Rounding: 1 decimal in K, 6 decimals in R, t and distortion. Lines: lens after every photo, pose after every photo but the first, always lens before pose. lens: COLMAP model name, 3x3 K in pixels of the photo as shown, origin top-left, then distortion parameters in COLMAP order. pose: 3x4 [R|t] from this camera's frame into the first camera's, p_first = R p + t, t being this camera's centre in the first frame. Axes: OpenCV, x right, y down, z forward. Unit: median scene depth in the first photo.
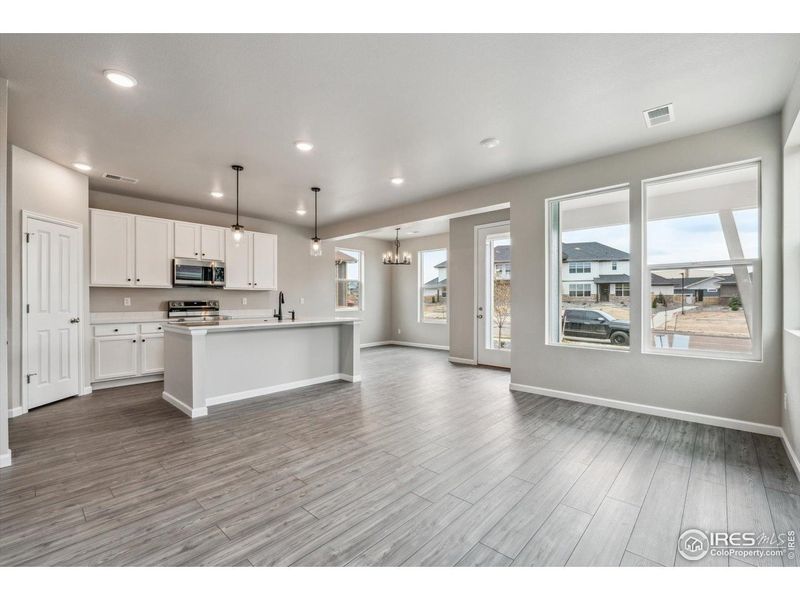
lens RADIAL K [[350.8, 0, 399.7], [0, 350.8, 302.4], [0, 0, 1]] dist [-0.011162, 0.002545]
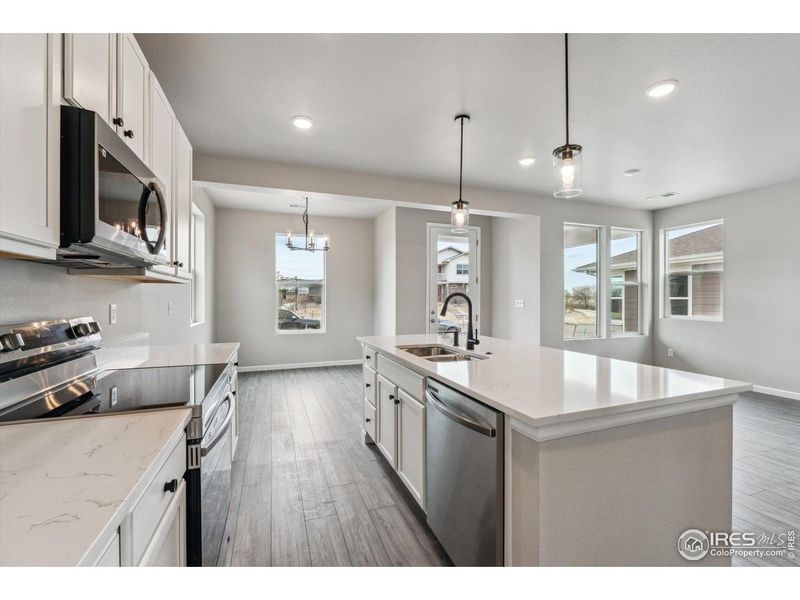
lens RADIAL K [[350.8, 0, 402.2], [0, 350.8, 300.0], [0, 0, 1]] dist [-0.011162, 0.002545]
pose [[0.449929, -0.004777, 0.893051, -0.879497], [0.004570, 0.999985, 0.003047, -0.025127], [-0.893053, 0.002711, 0.449944, 0.893545]]
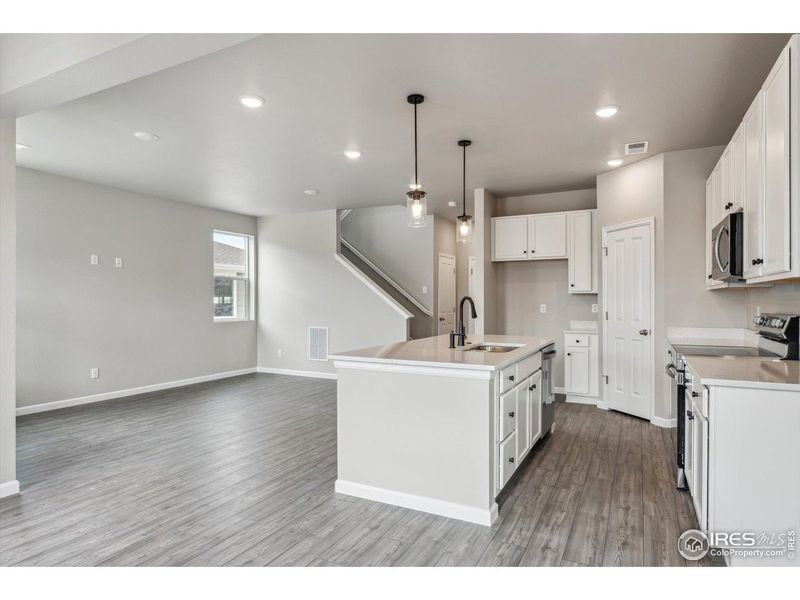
lens RADIAL K [[469.1, 0, 400.7], [0, 469.1, 302.2], [0, 0, 1]] dist [-0.005288, 0.002199]
pose [[-0.961070, 0.002667, -0.276294, -0.028659], [0.000356, 0.999965, 0.008411, -0.029976], [0.276306, 0.007985, -0.961036, 1.802011]]
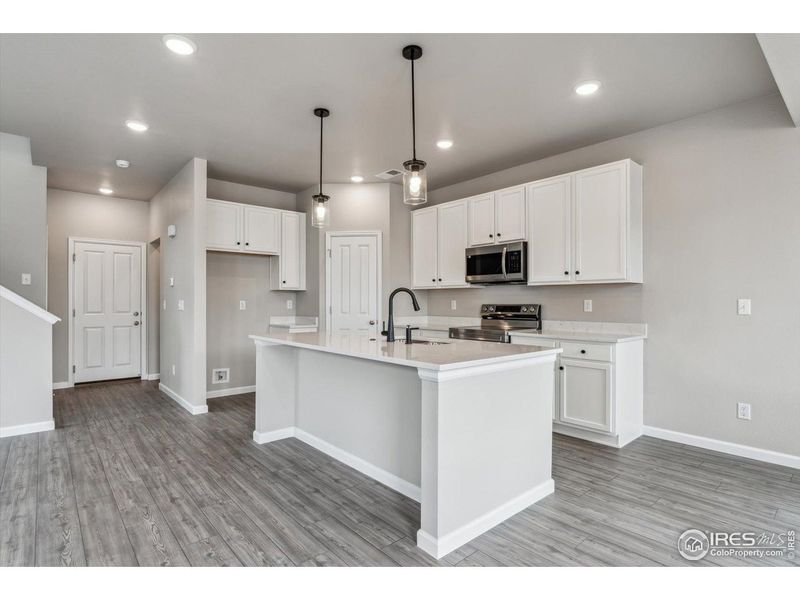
lens RADIAL K [[412.1, 0, 401.4], [0, 412.1, 300.7], [0, 0, 1]] dist [-0.003470, -0.000711]
pose [[-0.108012, -0.002974, -0.994145, 0.295407], [-0.005078, 0.999984, -0.002440, -0.010938], [0.994137, 0.004784, -0.108025, 1.133407]]
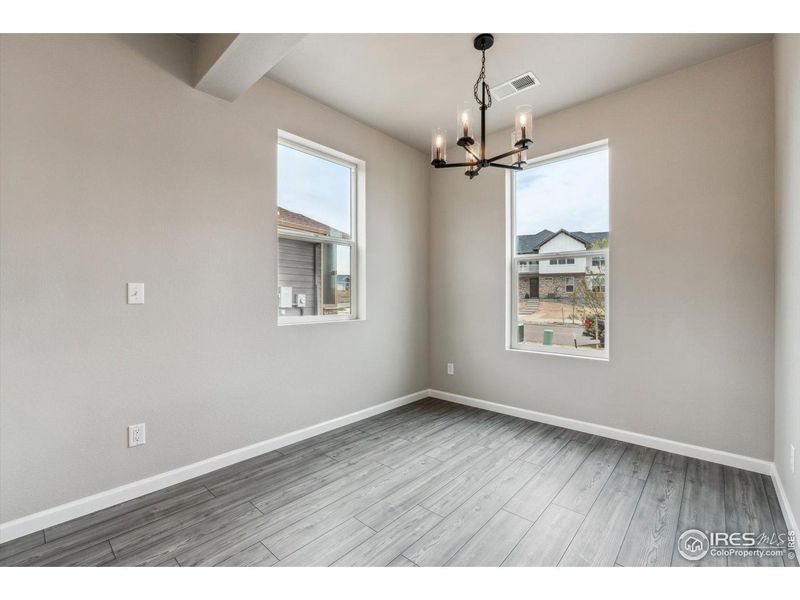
lens RADIAL K [[352.0, 0, 401.1], [0, 352.0, 297.1], [0, 0, 1]] dist [0.002321, -0.000139]
pose [[0.999800, 0.000359, 0.020008, -0.133800], [-0.000231, 0.999979, -0.006419, 0.001744], [-0.020009, 0.006414, 0.999779, 1.187465]]
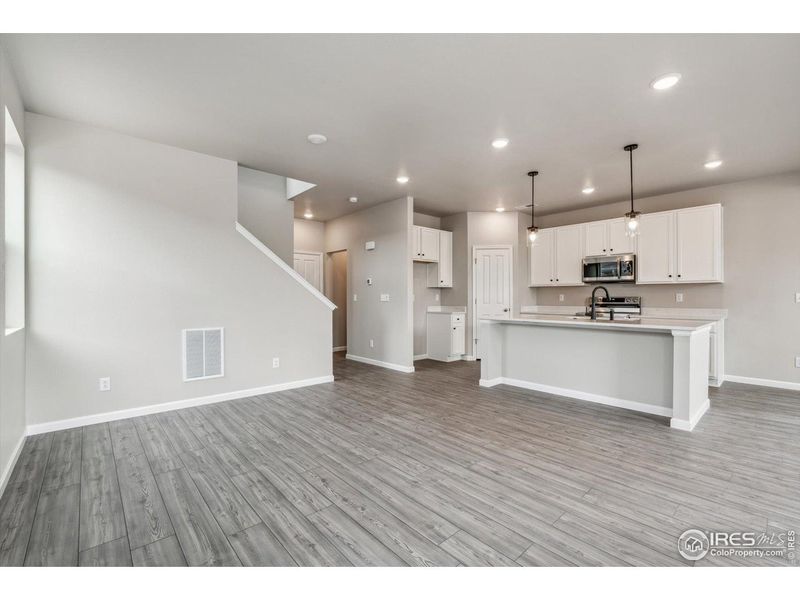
lens RADIAL K [[350.8, 0, 403.4], [0, 350.8, 297.9], [0, 0, 1]] dist [-0.011162, 0.002545]
pose [[-0.088216, 0.003524, -0.996095, 0.585263], [-0.004184, 0.999984, 0.003909, -0.004282], [0.996093, 0.004512, -0.088200, 0.636592]]
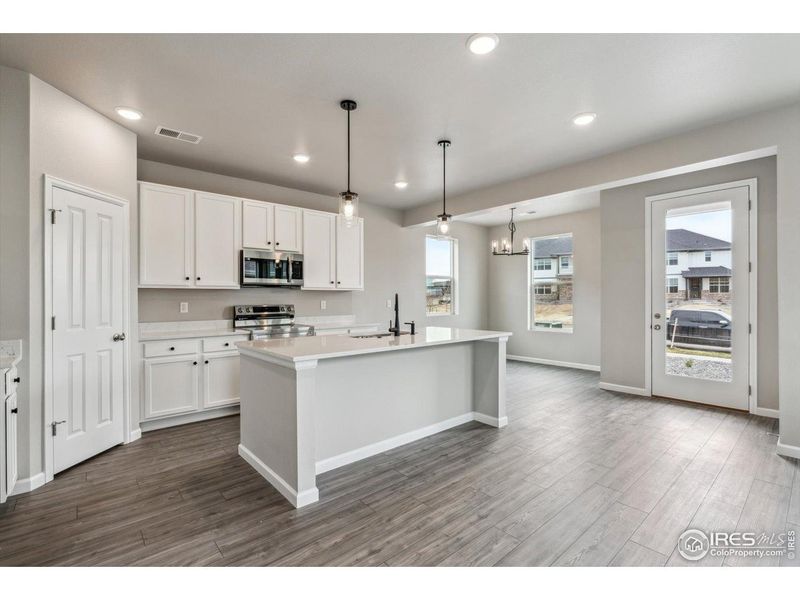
lens RADIAL K [[371.0, 0, 400.3], [0, 371.0, 298.6], [0, 0, 1]] dist [-0.010180, 0.002119]
pose [[0.994139, -0.002422, -0.108080, -0.268489], [0.002122, 0.999994, -0.002884, -0.020550], [0.108087, 0.002637, 0.994138, 0.298630]]
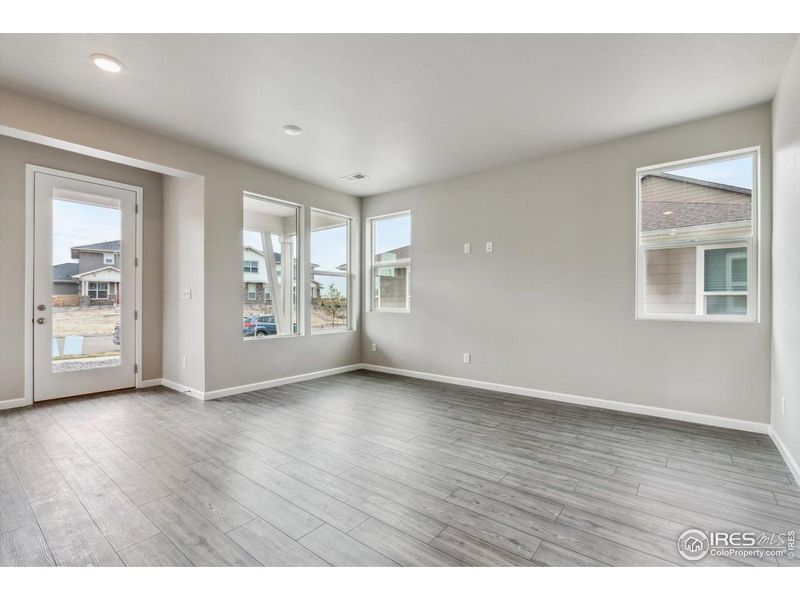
lens RADIAL K [[371.0, 0, 403.8], [0, 371.0, 297.8], [0, 0, 1]] dist [-0.010180, 0.002119]
pose [[-0.083092, 0.007481, 0.996514, -0.606054], [0.003689, 0.999967, -0.007200, 0.011591], [-0.996535, 0.003078, -0.083116, 0.601708]]
